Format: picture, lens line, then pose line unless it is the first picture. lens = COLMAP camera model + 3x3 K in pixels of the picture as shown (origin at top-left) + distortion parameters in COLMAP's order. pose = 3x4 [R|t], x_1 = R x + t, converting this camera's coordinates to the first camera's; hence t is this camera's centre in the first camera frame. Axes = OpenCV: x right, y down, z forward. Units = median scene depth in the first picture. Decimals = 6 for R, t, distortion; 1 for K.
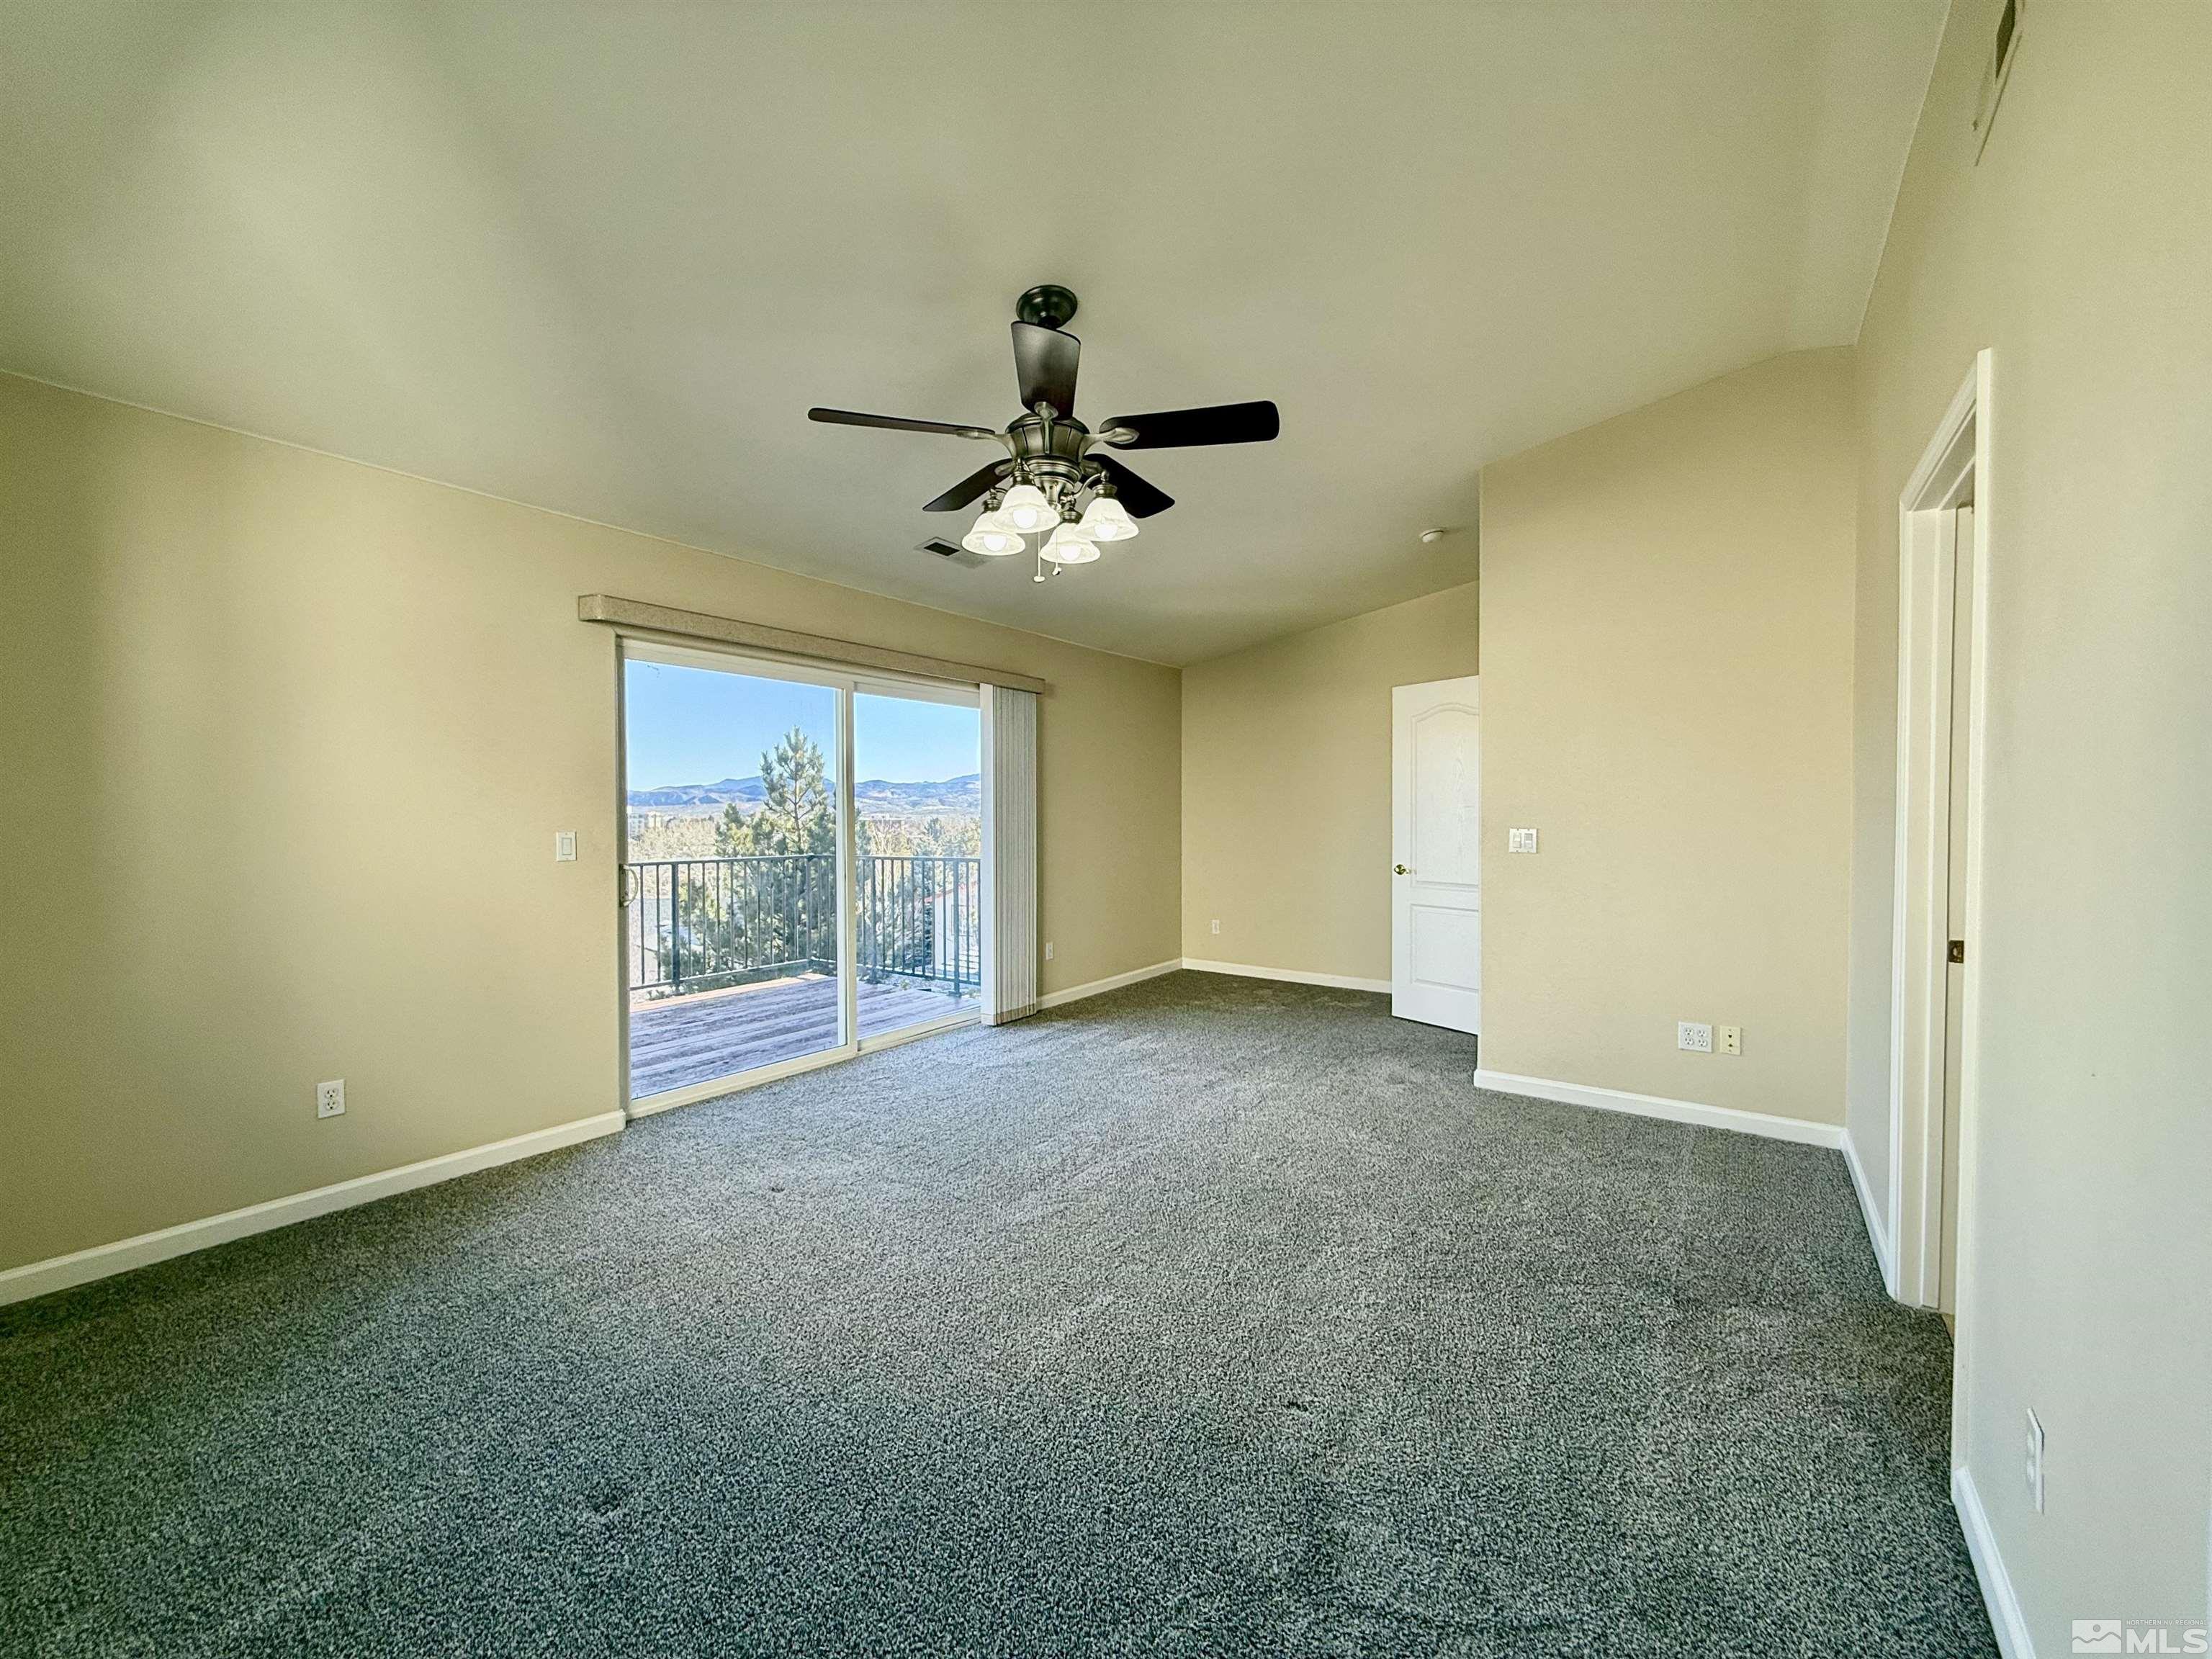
lens RADIAL K [[883.7, 0, 1115.4], [0, 883.7, 831.4], [0, 0, 1]] dist [-0.001566, 0.000395]
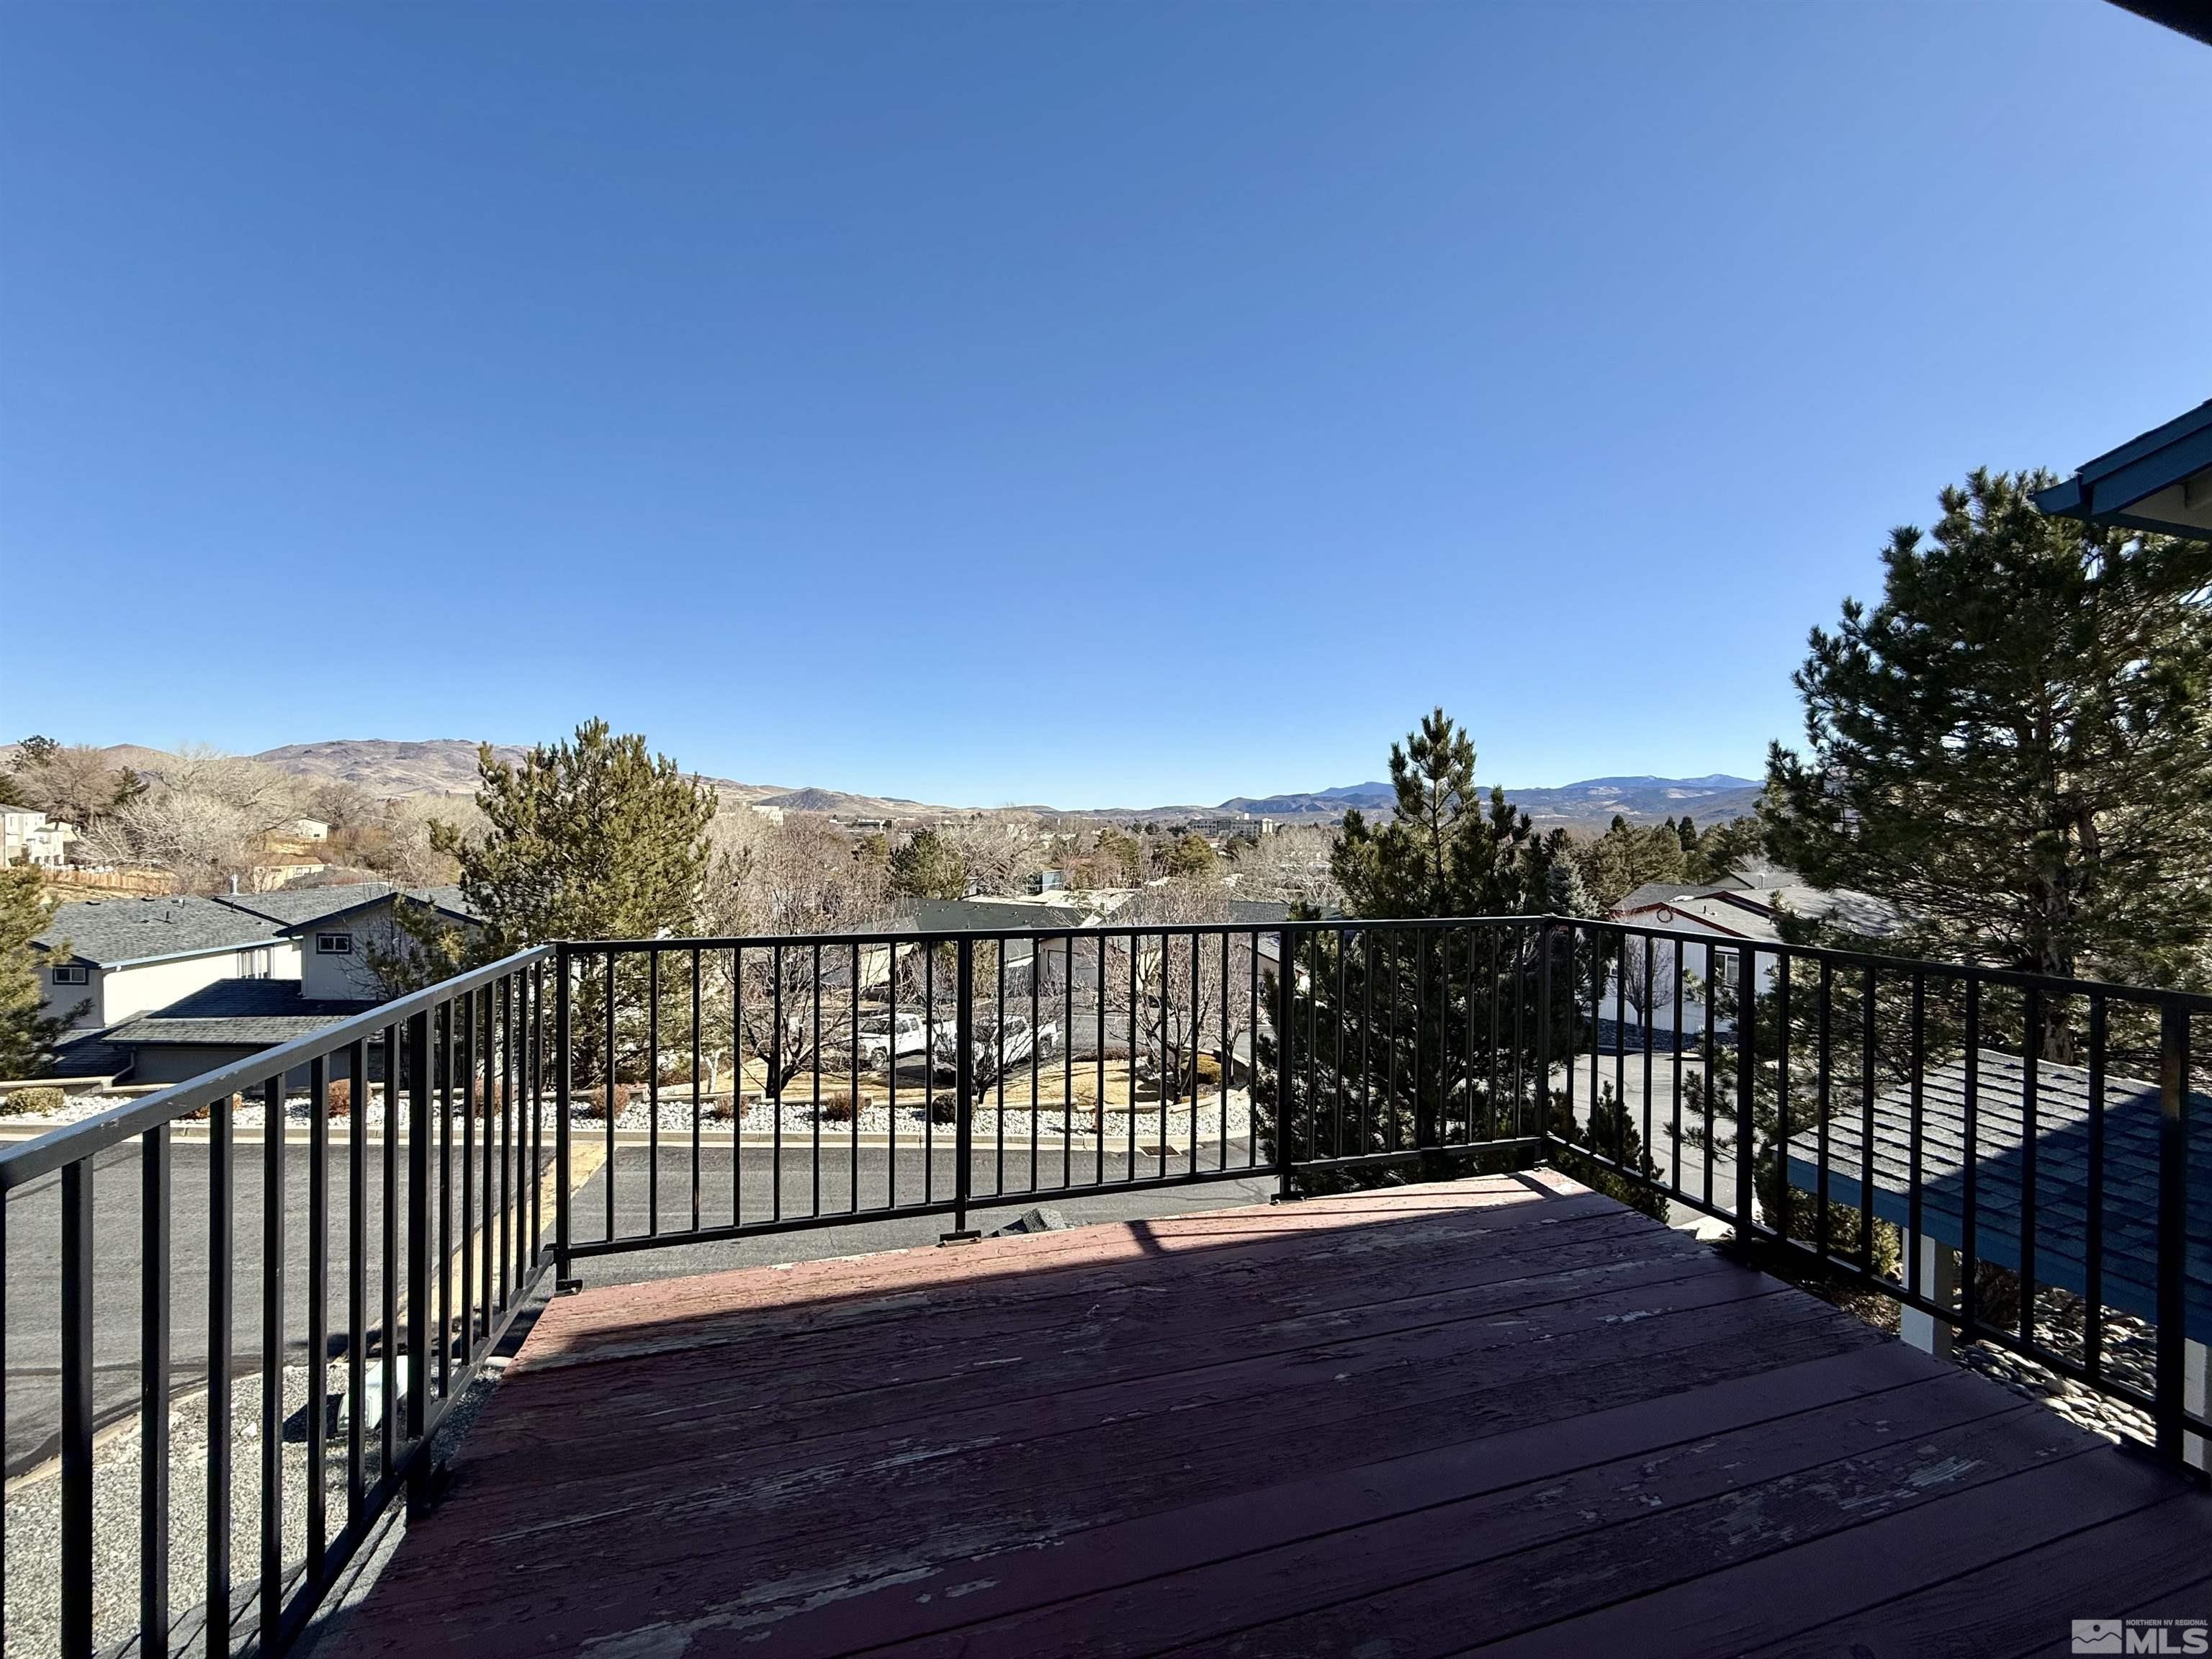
lens RADIAL K [[883.7, 0, 1099.3], [0, 883.7, 828.3], [0, 0, 1]] dist [-0.001566, 0.000395]
pose [[0.784343, 0.014124, -0.620166, -0.343656], [-0.022082, 0.999743, -0.005159, -0.017716], [0.619934, 0.017741, 0.784453, 0.681242]]
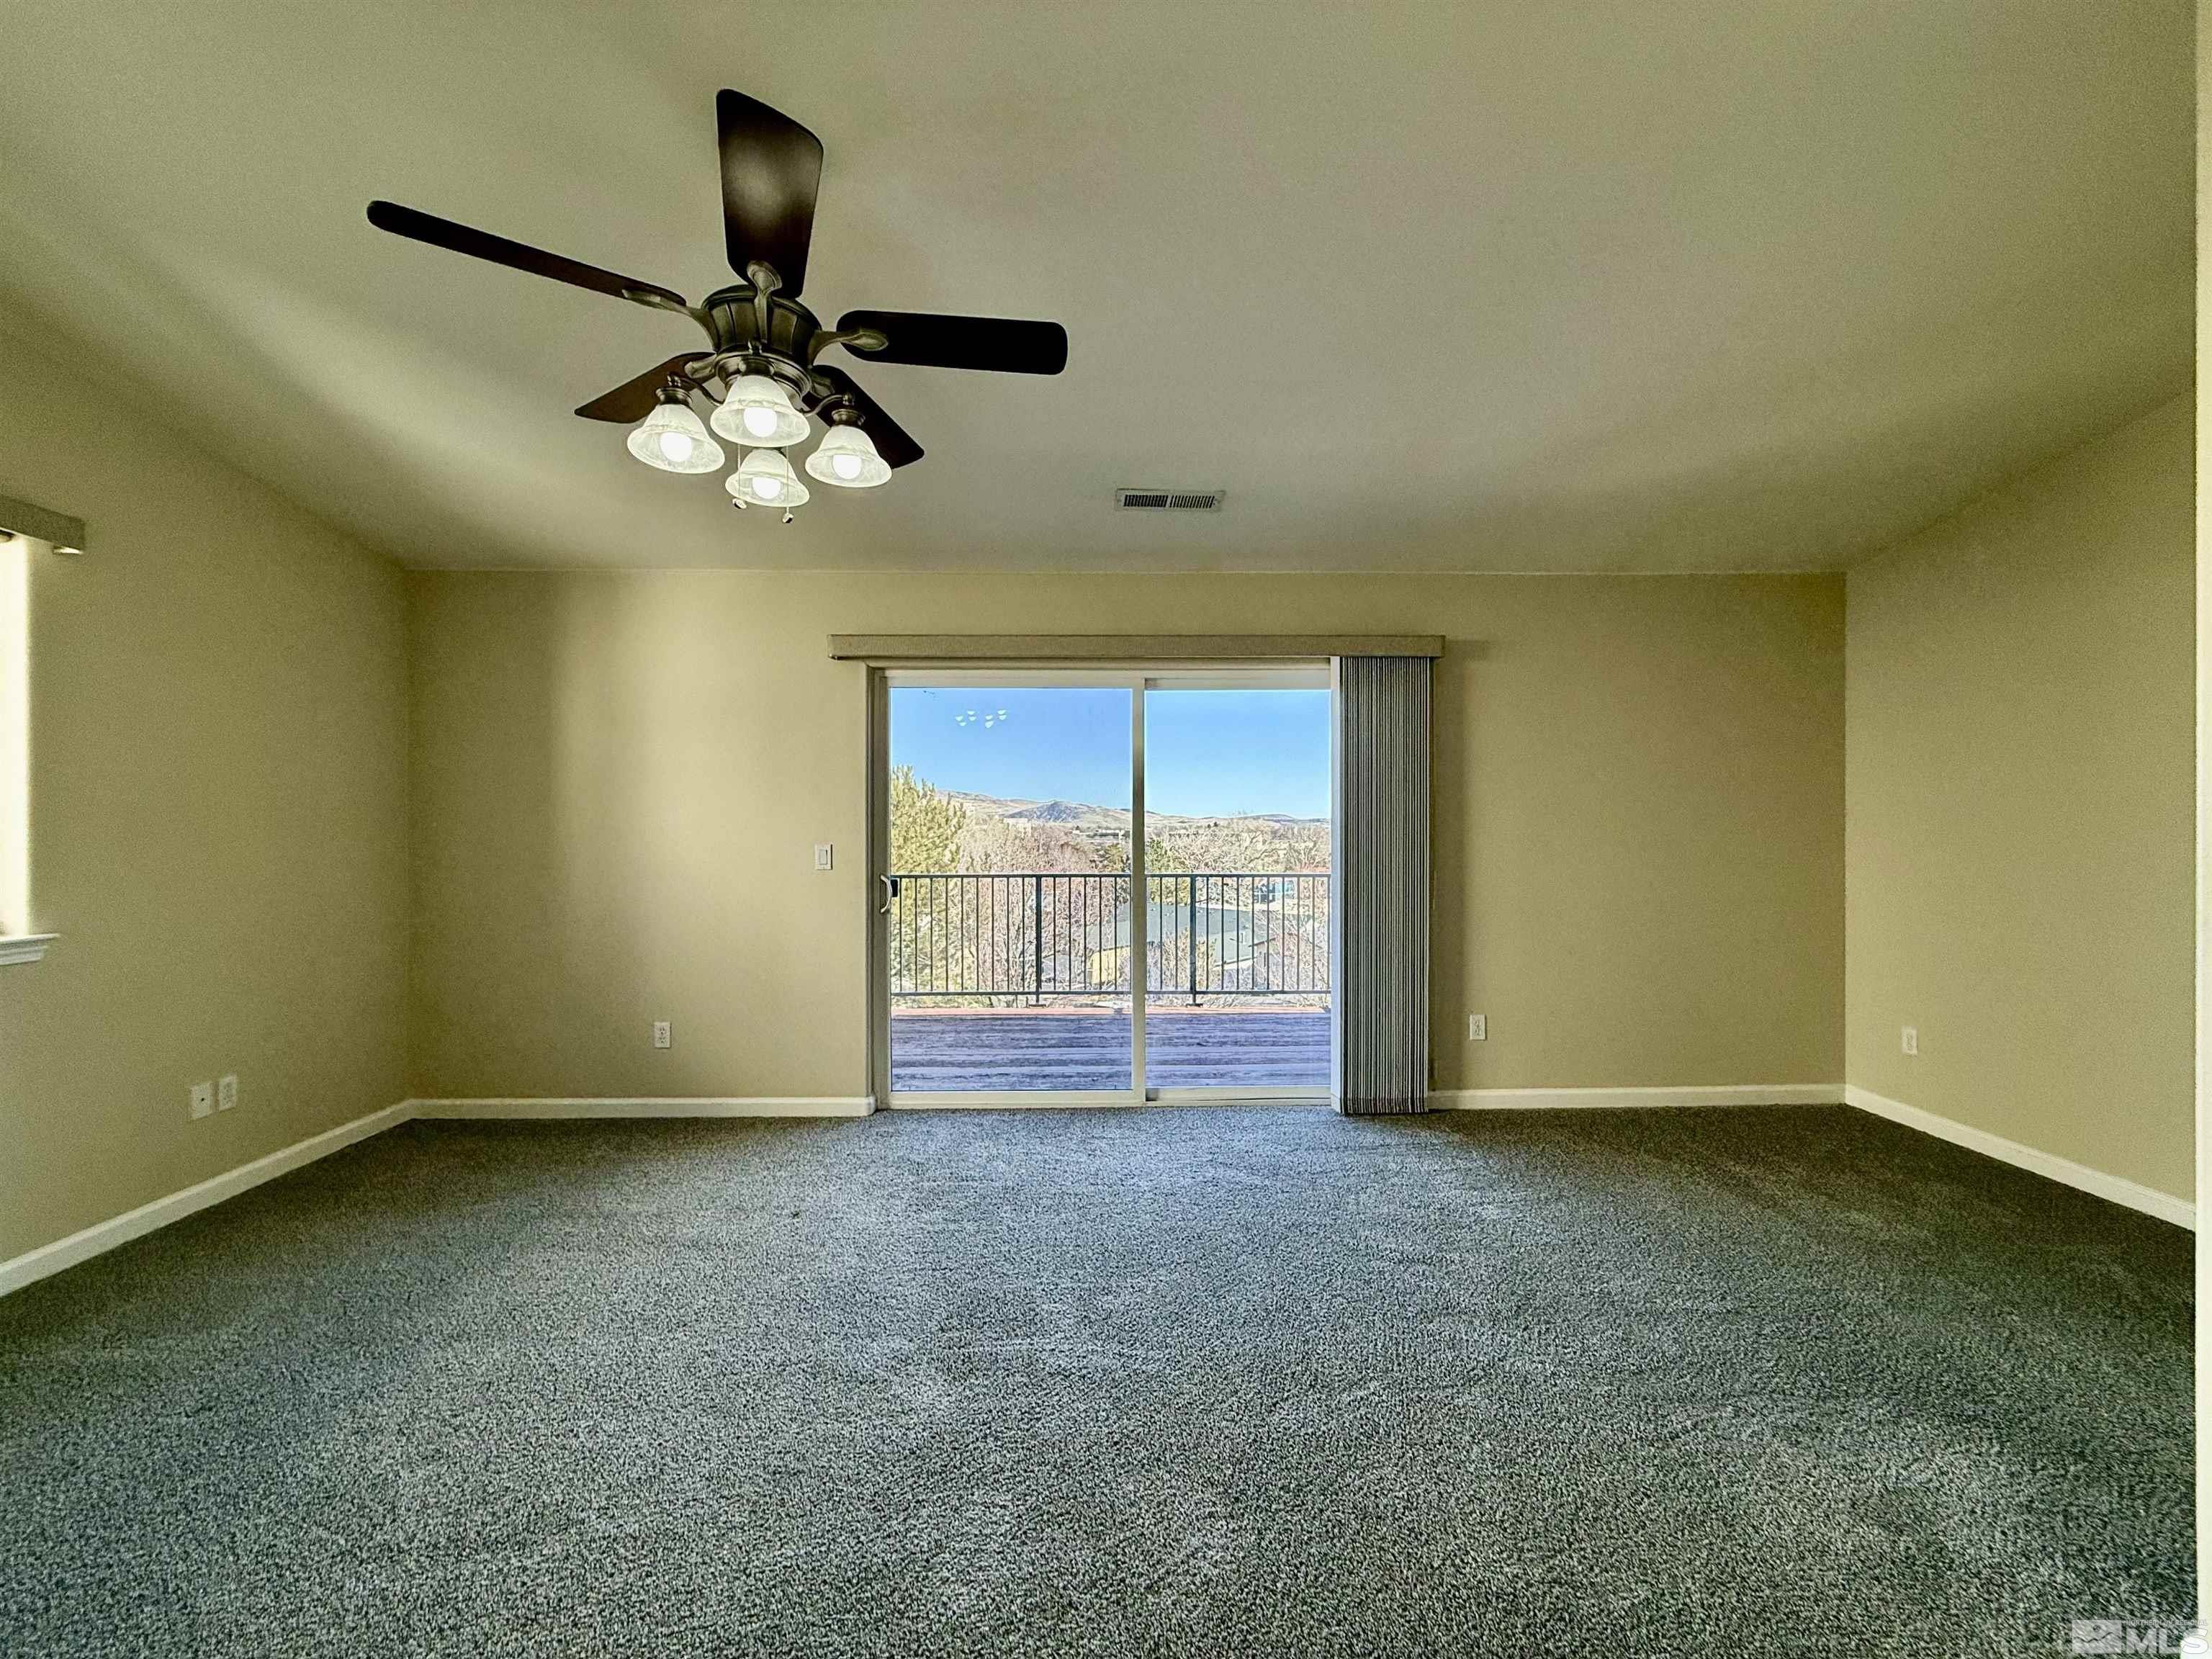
lens RADIAL K [[883.7, 0, 1098.8], [0, 883.7, 834.8], [0, 0, 1]] dist [-0.001566, 0.000395]
pose [[0.592040, 0.006072, -0.805886, 0.329829], [-0.015013, 0.999881, -0.003496, -0.008469], [0.805769, 0.014168, 0.592060, 0.377879]]
